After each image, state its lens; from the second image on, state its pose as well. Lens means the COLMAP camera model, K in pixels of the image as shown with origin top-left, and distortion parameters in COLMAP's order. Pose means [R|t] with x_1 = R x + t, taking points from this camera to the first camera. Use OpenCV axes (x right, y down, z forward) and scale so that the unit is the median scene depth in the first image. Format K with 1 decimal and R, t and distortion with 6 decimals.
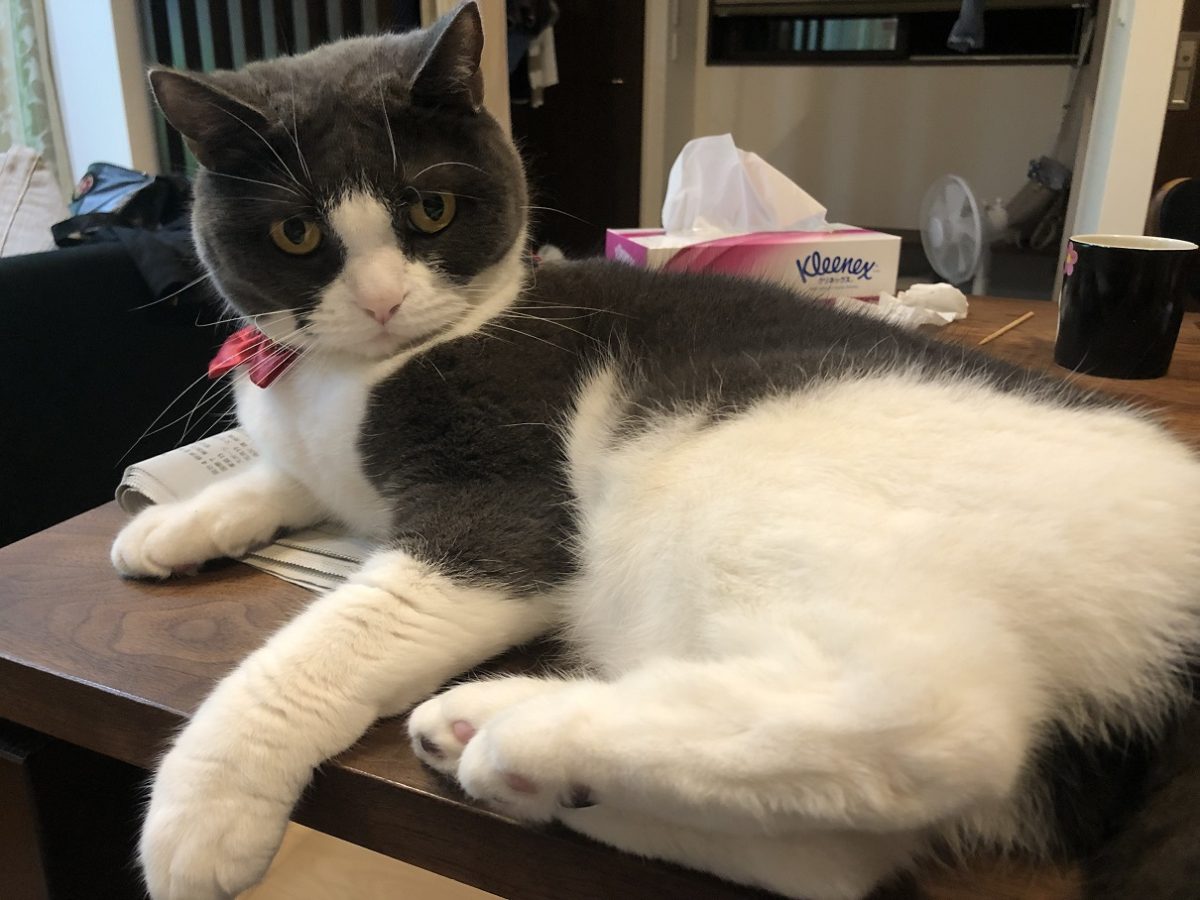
lens RADIAL K [[970.0, 0, 600.0], [0, 970.0, 450.0], [0, 0, 1]] dist [0.023672, 0.000041]
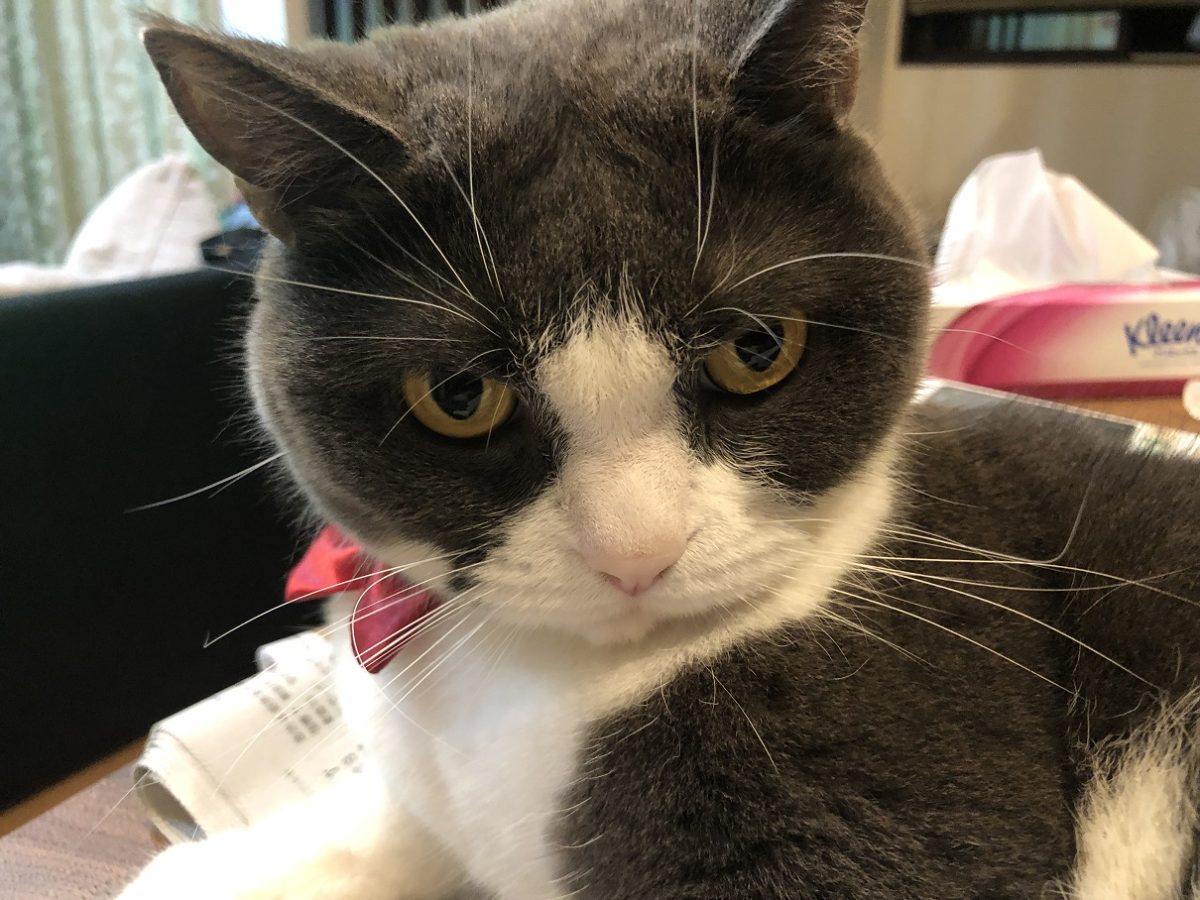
lens RADIAL K [[970.0, 0, 600.0], [0, 970.0, 450.0], [0, 0, 1]] dist [0.023672, 0.000041]
pose [[0.989065, 0.051942, -0.138028, -0.180493], [-0.052703, 0.998609, -0.001861, -0.195218], [0.137739, 0.009115, 0.990427, 0.552769]]
